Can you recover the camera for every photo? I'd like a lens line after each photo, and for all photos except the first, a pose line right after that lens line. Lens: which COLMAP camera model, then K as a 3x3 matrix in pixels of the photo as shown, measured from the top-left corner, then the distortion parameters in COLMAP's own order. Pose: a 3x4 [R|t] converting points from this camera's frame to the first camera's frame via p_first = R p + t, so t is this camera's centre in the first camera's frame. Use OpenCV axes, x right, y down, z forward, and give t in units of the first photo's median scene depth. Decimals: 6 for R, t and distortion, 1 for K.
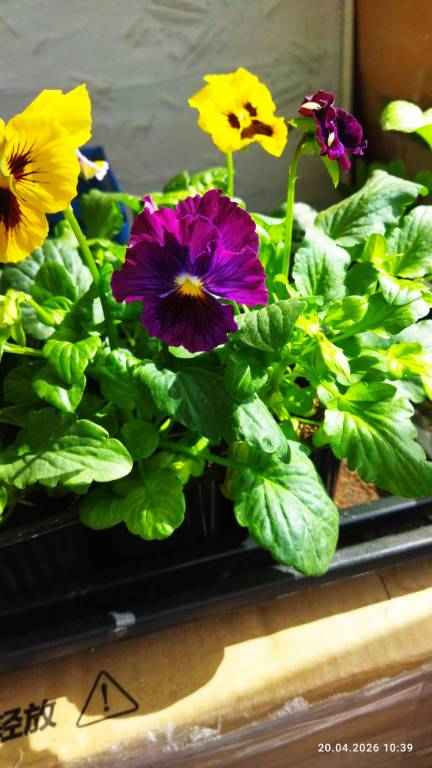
lens RADIAL K [[594.4, 0, 216.0], [0, 594.4, 384.0], [0, 0, 1]] dist [0.056502, -0.127629]
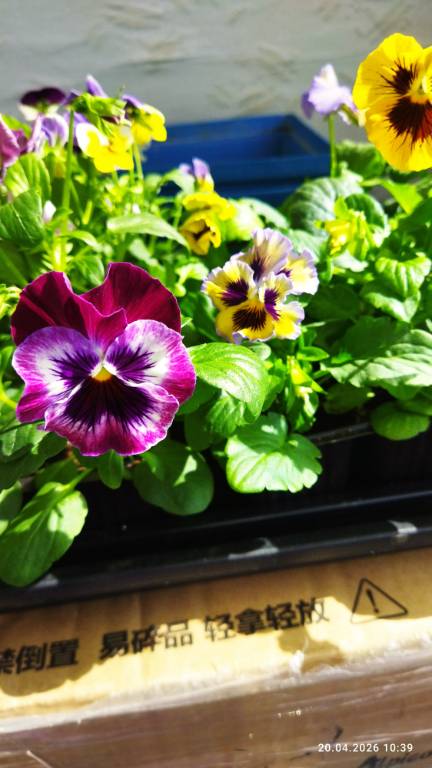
lens RADIAL K [[594.4, 0, 216.0], [0, 594.4, 384.0], [0, 0, 1]] dist [0.056502, -0.127629]
pose [[0.992602, 0.077346, -0.093590, -0.409404], [-0.076705, 0.996999, 0.010435, 0.150092], [0.094116, -0.003179, 0.995556, -0.102863]]
